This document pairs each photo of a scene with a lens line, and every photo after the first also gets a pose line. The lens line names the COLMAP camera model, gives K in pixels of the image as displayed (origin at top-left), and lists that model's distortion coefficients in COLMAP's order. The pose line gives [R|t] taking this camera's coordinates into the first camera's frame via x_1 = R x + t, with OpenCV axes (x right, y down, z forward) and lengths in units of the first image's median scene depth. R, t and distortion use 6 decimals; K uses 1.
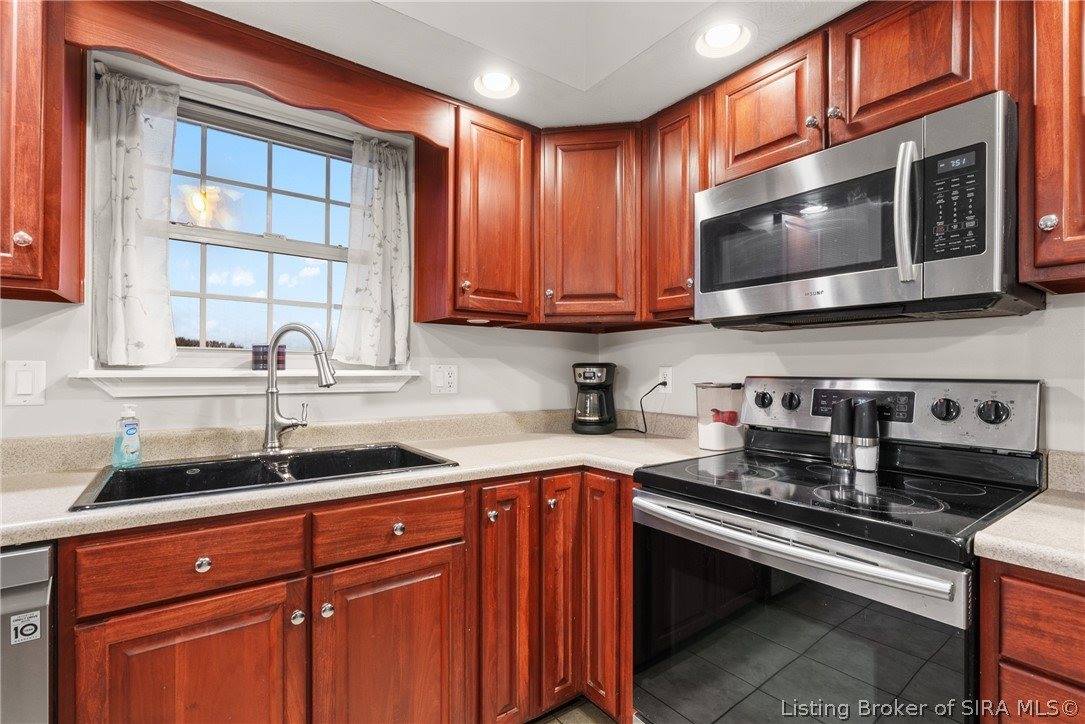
lens RADIAL K [[494.8, 0, 543.5], [0, 494.8, 373.6], [0, 0, 1]] dist [-0.000480, 0.000023]
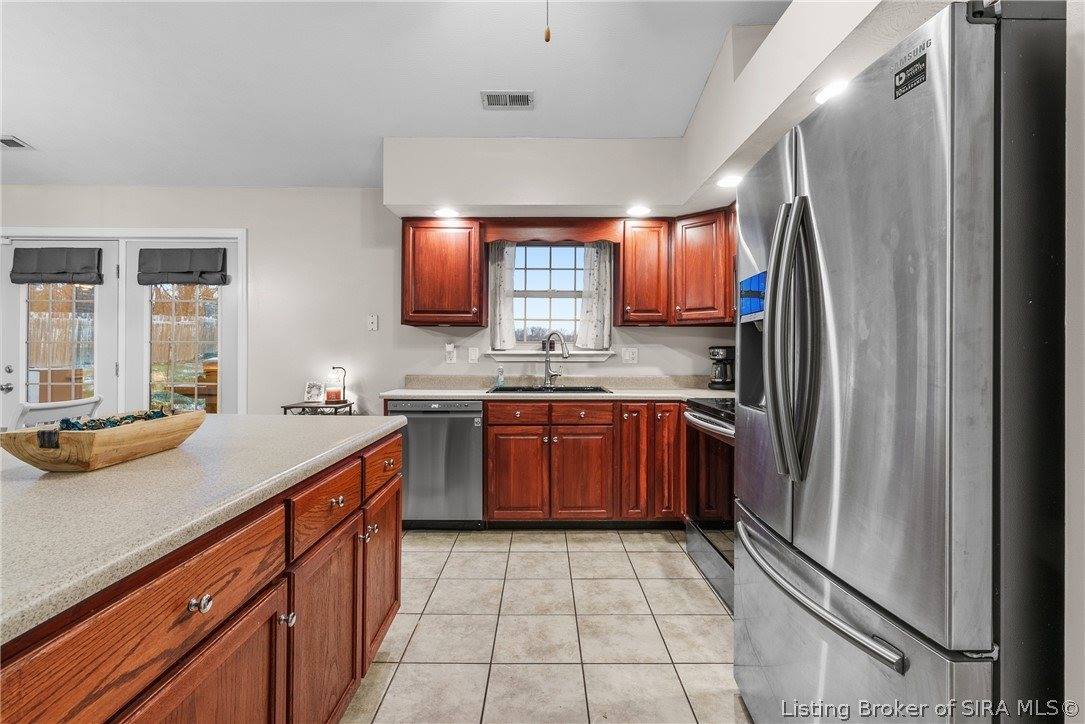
lens RADIAL K [[497.6, 0, 546.4], [0, 497.6, 352.6], [0, 0, 1]] dist [0.001468, 0.000586]
pose [[0.814750, 0.000005, -0.579812, 0.814406], [-0.000991, 0.999999, -0.001384, 0.003542], [0.579811, 0.001702, 0.814749, -0.925984]]
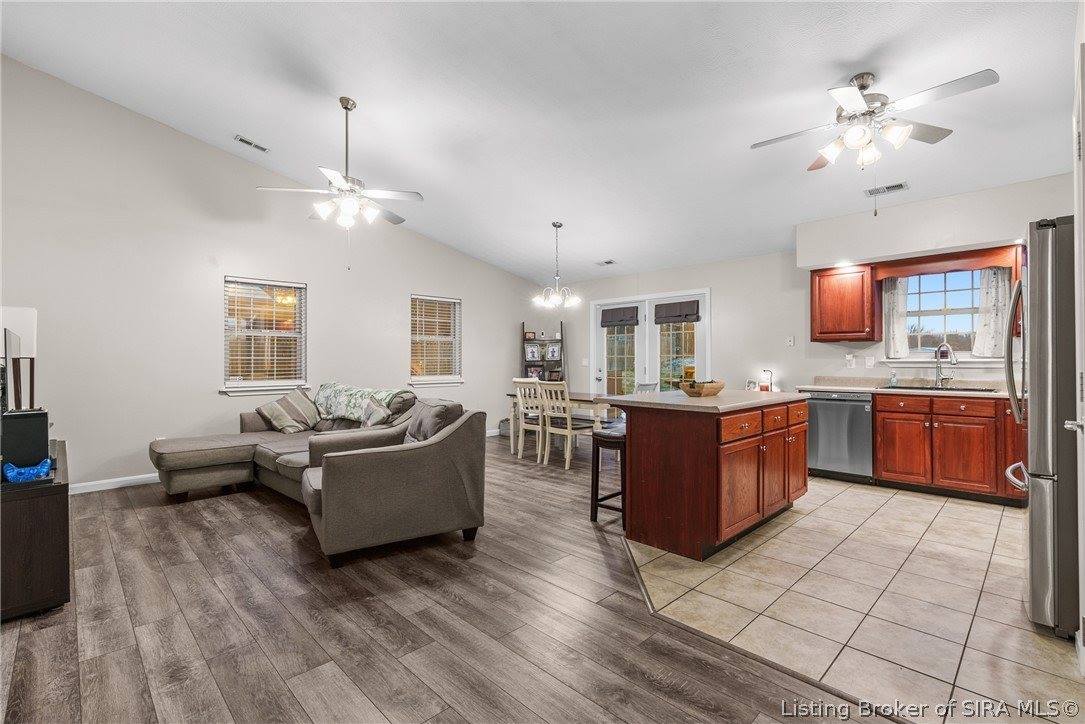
lens RADIAL K [[492.4, 0, 541.4], [0, 492.4, 360.3], [0, 0, 1]] dist [-0.000958, 0.000431]
pose [[0.150785, -0.005296, -0.988552, 1.981644], [0.001992, 0.999985, -0.005053, 0.010766], [0.988565, -0.001207, 0.150793, -1.768899]]
